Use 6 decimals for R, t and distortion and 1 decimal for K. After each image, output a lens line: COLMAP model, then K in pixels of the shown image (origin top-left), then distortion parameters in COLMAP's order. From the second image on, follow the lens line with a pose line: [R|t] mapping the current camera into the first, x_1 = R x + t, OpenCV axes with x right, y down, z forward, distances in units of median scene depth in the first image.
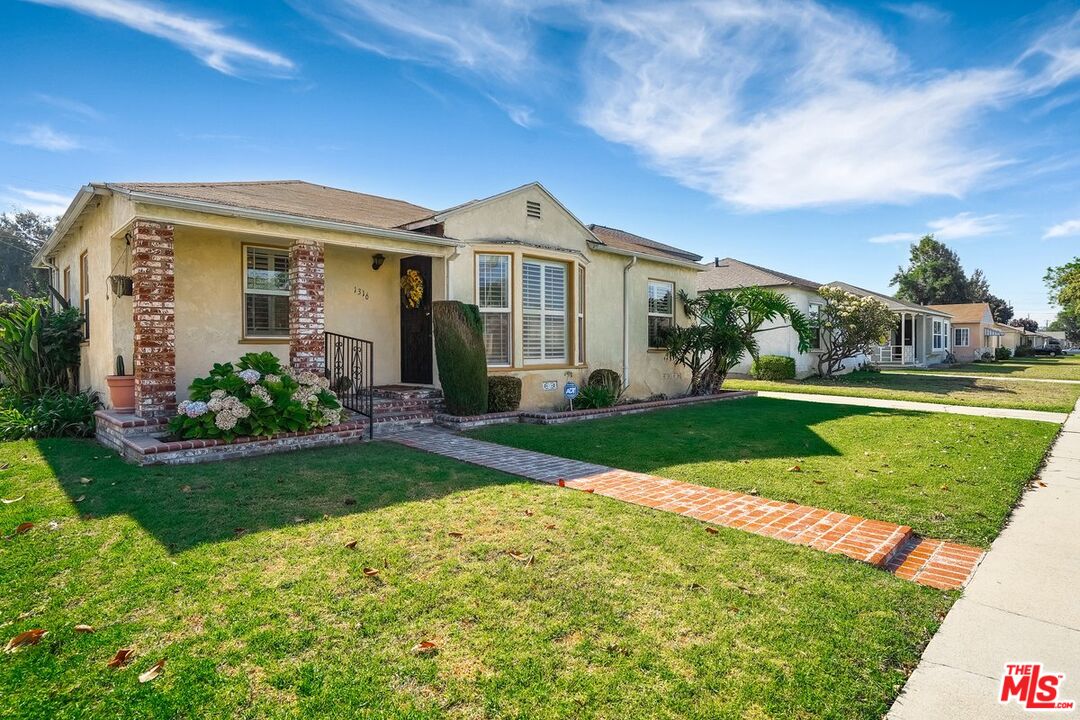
lens RADIAL K [[564.3, 0, 540.0], [0, 564.3, 360.0], [0, 0, 1]] dist [-0.000978, 0.000925]
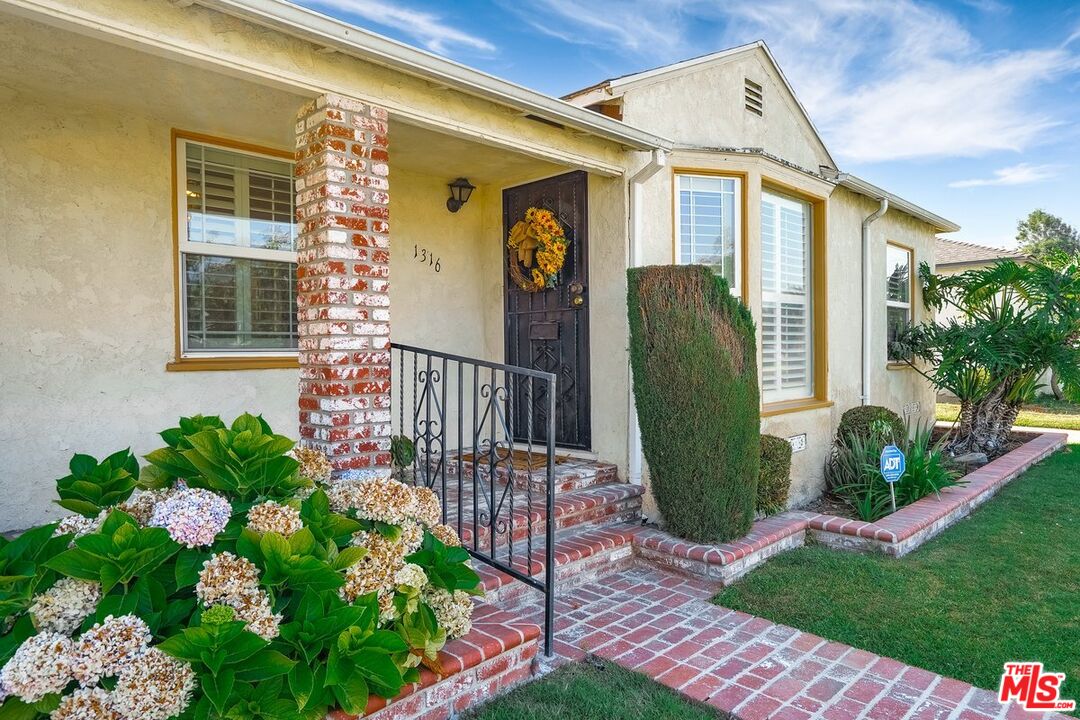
lens RADIAL K [[665.8, 0, 553.9], [0, 665.8, 361.8], [0, 0, 1]] dist [0.001914, 0.001880]
pose [[0.999809, -0.007341, 0.018133, -0.270015], [0.007431, 0.999961, -0.004876, -0.033255], [-0.018097, 0.005010, 0.999824, 0.527968]]
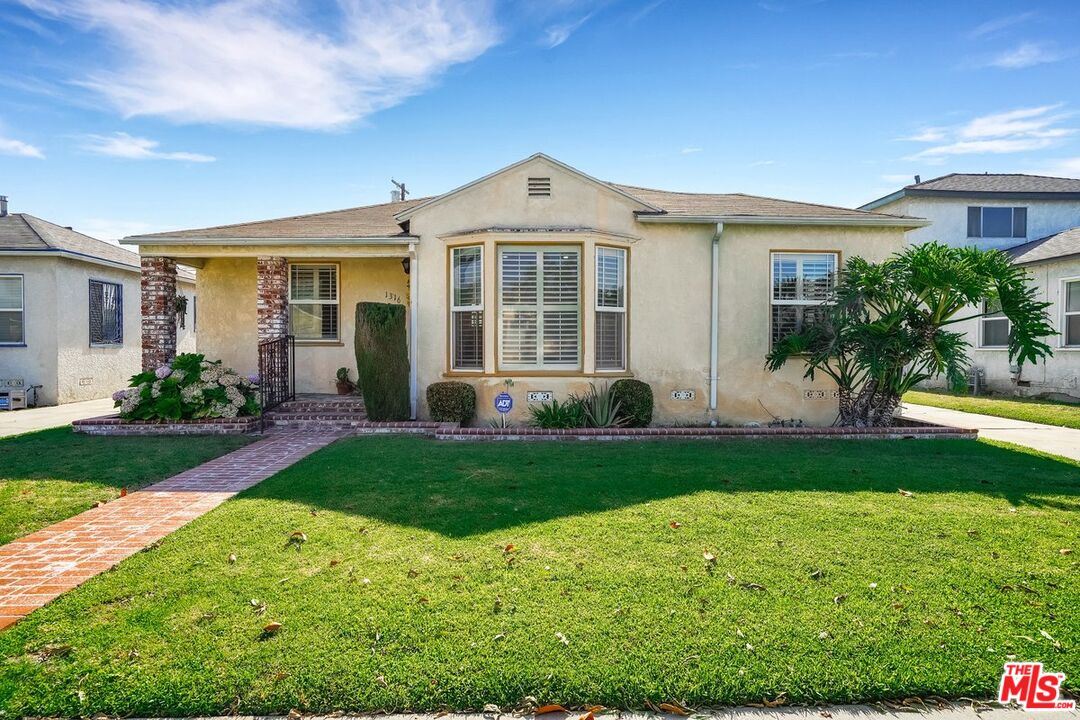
lens RADIAL K [[574.6, 0, 539.0], [0, 574.6, 367.7], [0, 0, 1]] dist [-0.004925, -0.000587]
pose [[0.742464, 0.017725, -0.669652, 0.745808], [-0.017606, 0.999821, 0.006944, -0.003274], [0.669655, 0.006634, 0.742643, 0.479782]]
